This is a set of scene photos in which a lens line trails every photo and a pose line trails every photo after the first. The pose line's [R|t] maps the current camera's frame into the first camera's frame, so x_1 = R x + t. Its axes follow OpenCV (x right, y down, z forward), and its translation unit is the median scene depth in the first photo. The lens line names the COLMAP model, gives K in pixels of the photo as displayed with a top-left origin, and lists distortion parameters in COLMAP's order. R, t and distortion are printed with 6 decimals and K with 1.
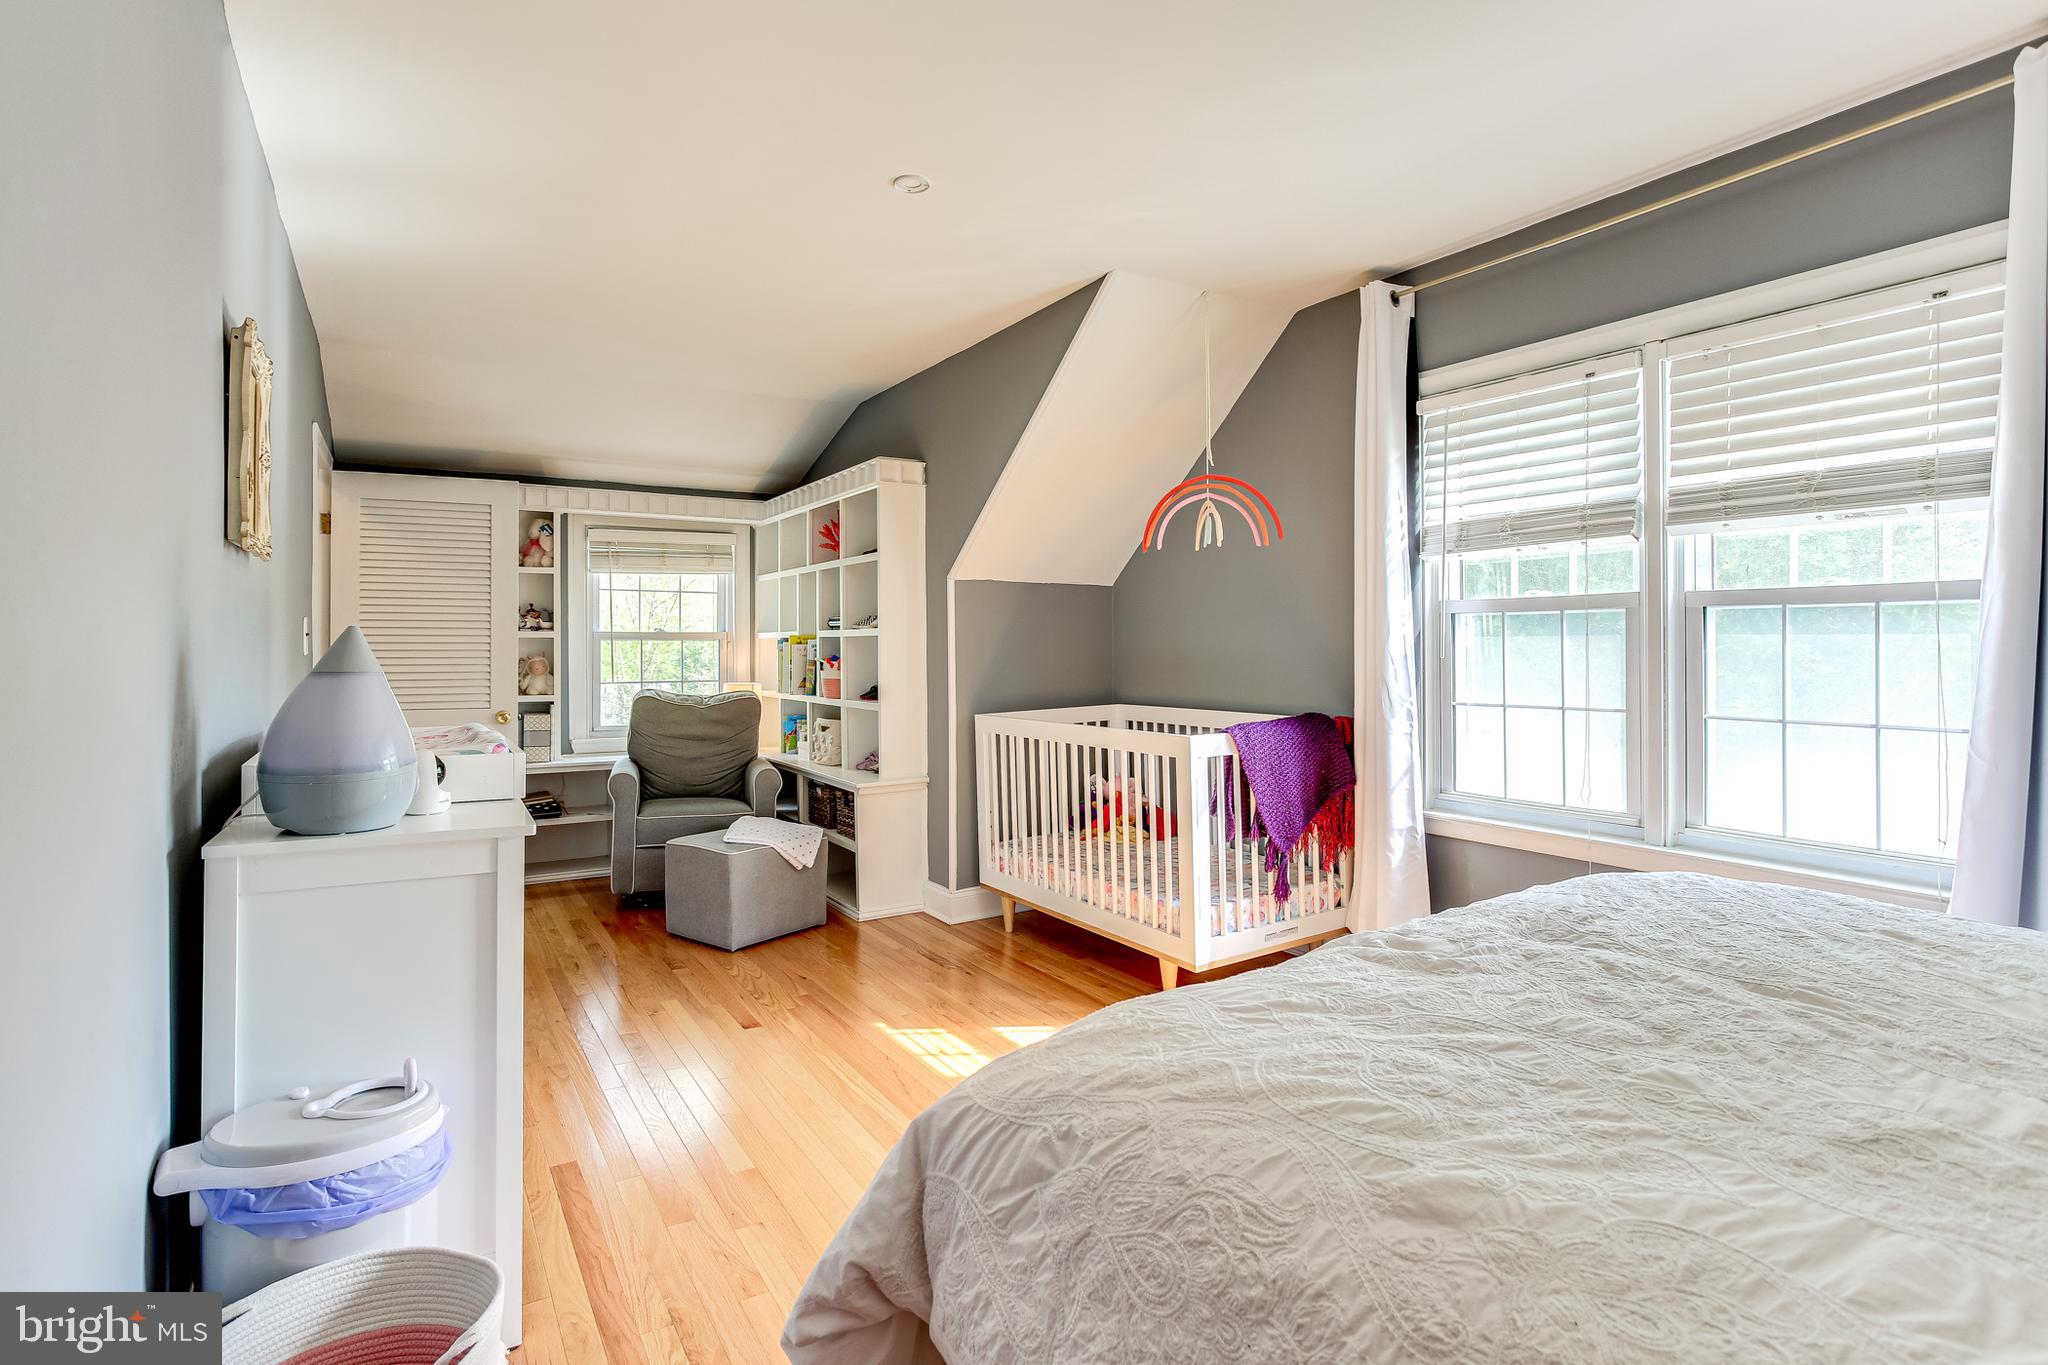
lens RADIAL K [[1025.8, 0, 1004.0], [0, 1025.8, 646.3], [0, 0, 1]] dist [-0.029536, 0.010511]
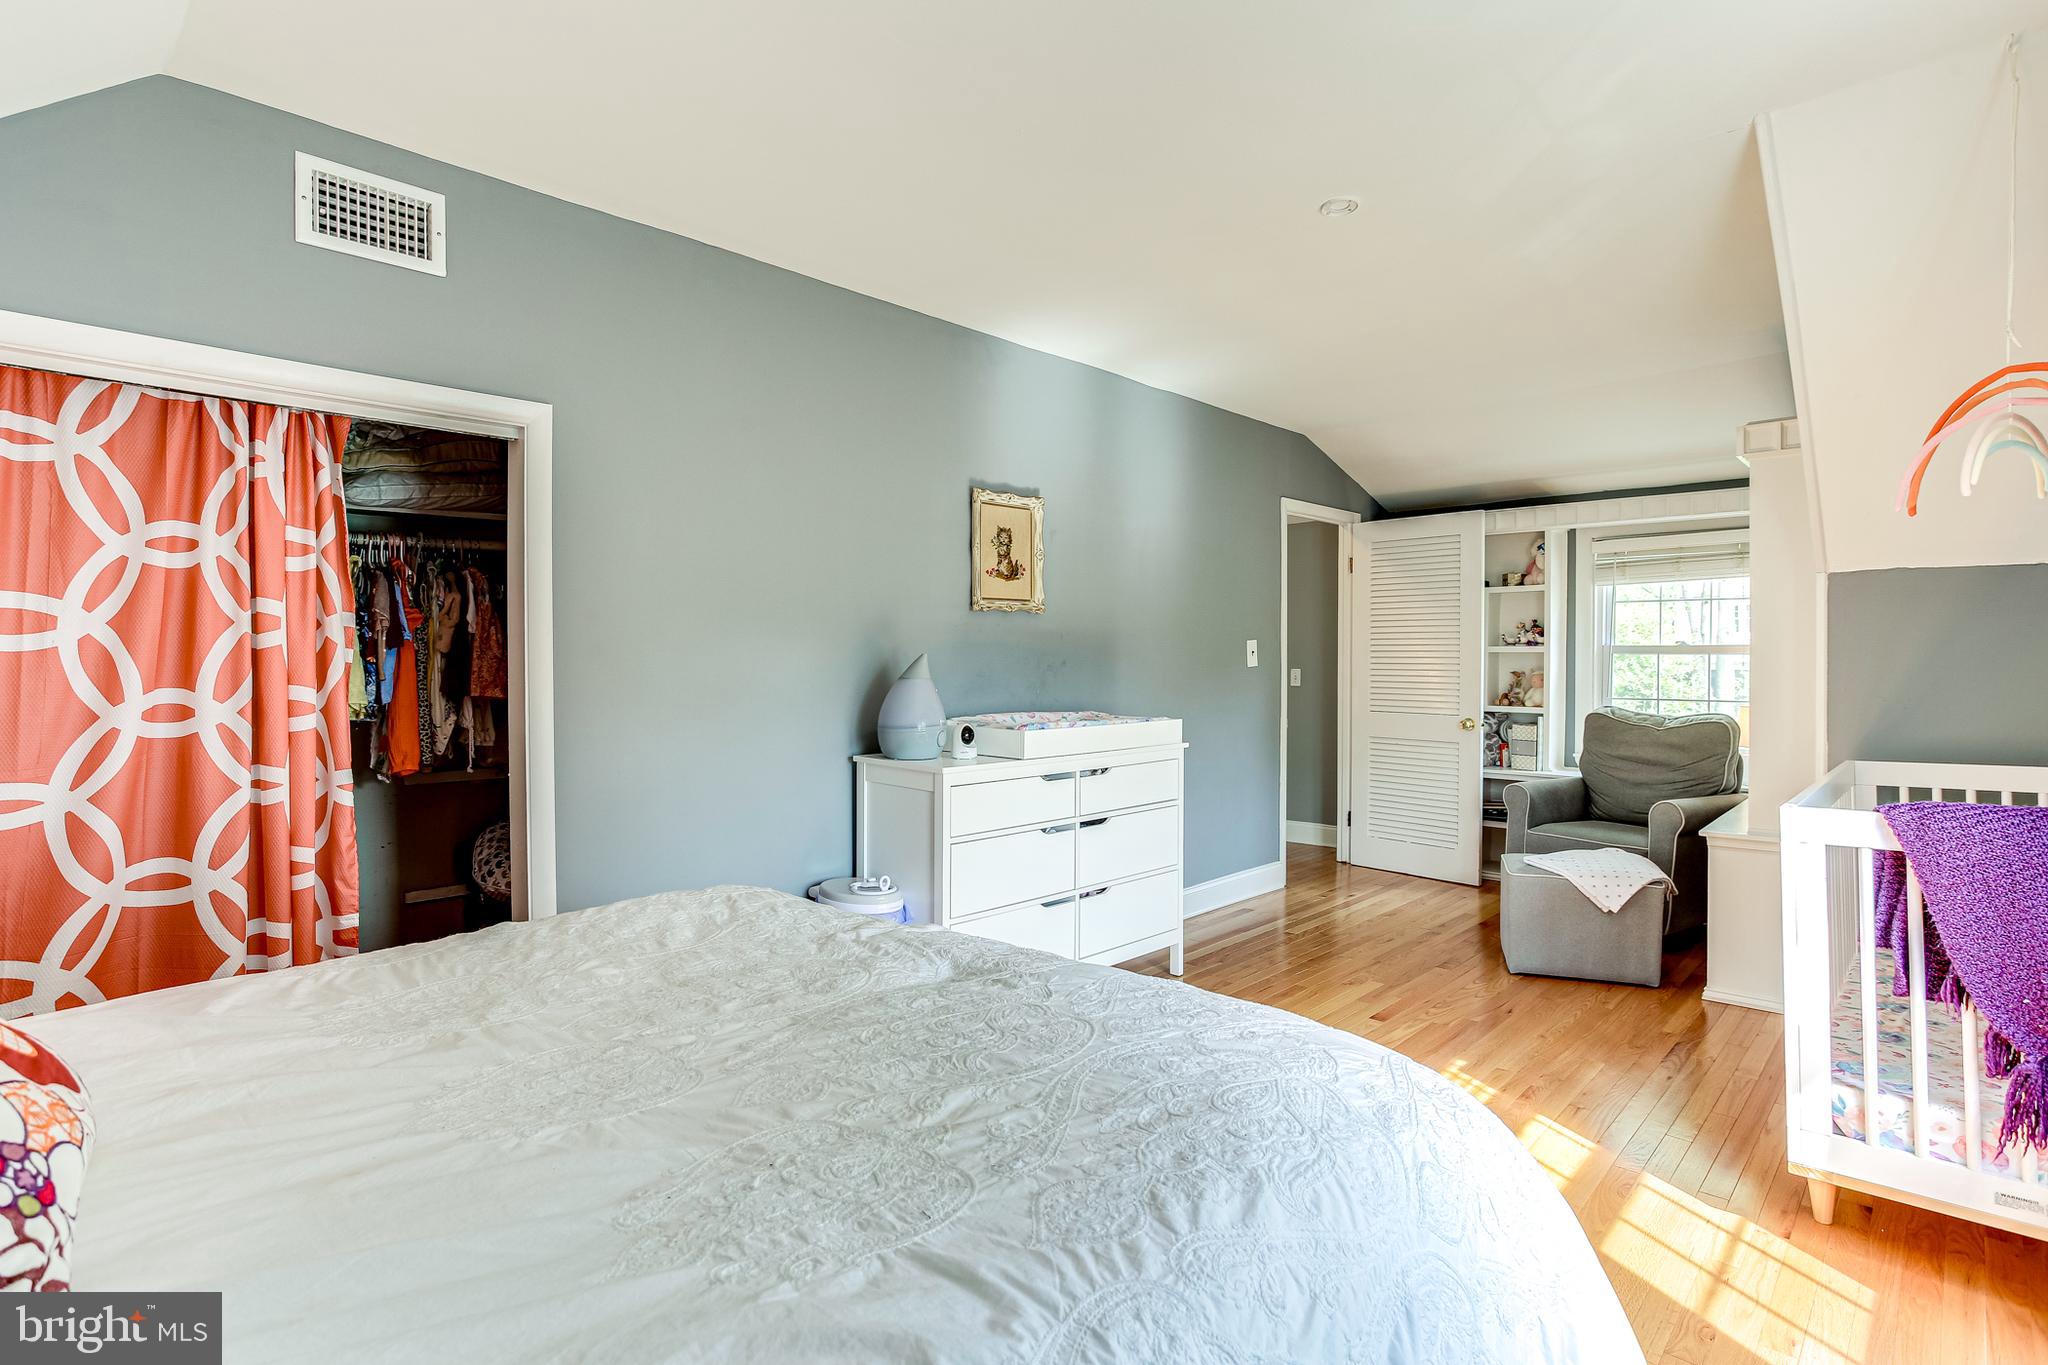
lens RADIAL K [[1025.8, 0, 1038.3], [0, 1025.8, 673.1], [0, 0, 1]] dist [-0.029536, 0.010511]
pose [[0.243340, 0.015568, -0.969816, 0.473806], [-0.004946, 0.999878, 0.014810, 0.000005], [0.969928, 0.001193, 0.243387, 0.272628]]
